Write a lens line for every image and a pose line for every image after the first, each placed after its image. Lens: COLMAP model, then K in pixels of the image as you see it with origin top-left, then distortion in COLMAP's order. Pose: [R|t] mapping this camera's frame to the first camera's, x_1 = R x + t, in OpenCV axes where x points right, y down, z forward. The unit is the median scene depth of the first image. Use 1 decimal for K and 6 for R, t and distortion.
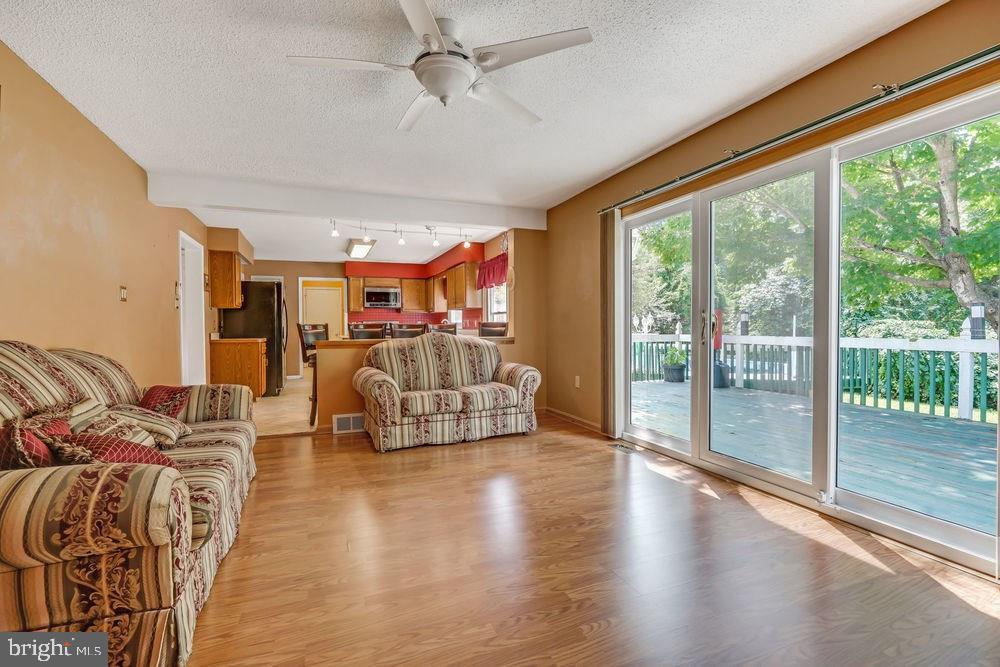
lens RADIAL K [[447.2, 0, 497.3], [0, 447.2, 334.1], [0, 0, 1]] dist [-0.005098, -0.001490]
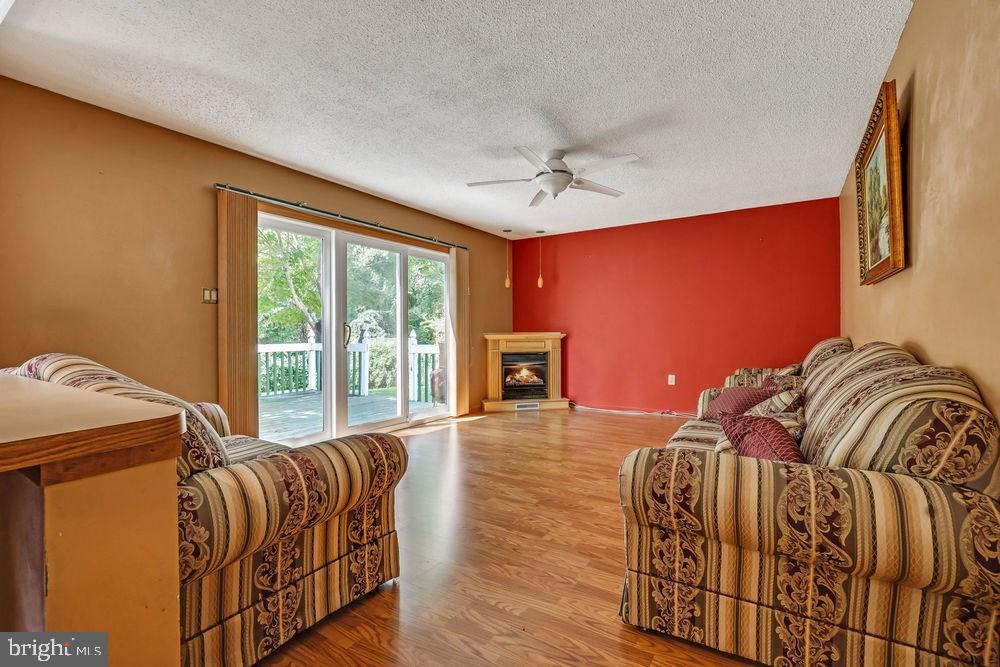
lens RADIAL K [[447.2, 0, 499.5], [0, 447.2, 332.9], [0, 0, 1]] dist [-0.005098, -0.001490]
pose [[-0.579401, 0.010199, 0.814979, -0.687929], [0.024425, 0.999690, 0.004854, -0.014597], [-0.814676, 0.022718, -0.579471, 1.094036]]
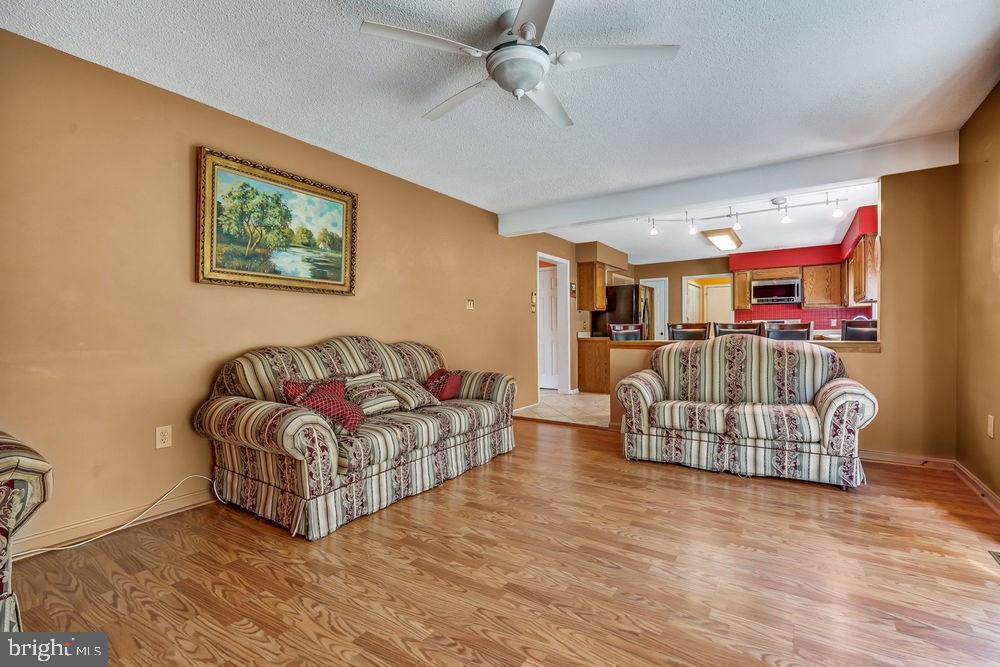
lens RADIAL K [[447.2, 0, 496.9], [0, 447.2, 333.7], [0, 0, 1]] dist [-0.005098, -0.001490]
pose [[0.560571, 0.010321, -0.828042, 0.339945], [-0.009097, 0.999939, 0.006305, -0.005815], [0.828057, 0.003998, 0.560630, 0.217353]]
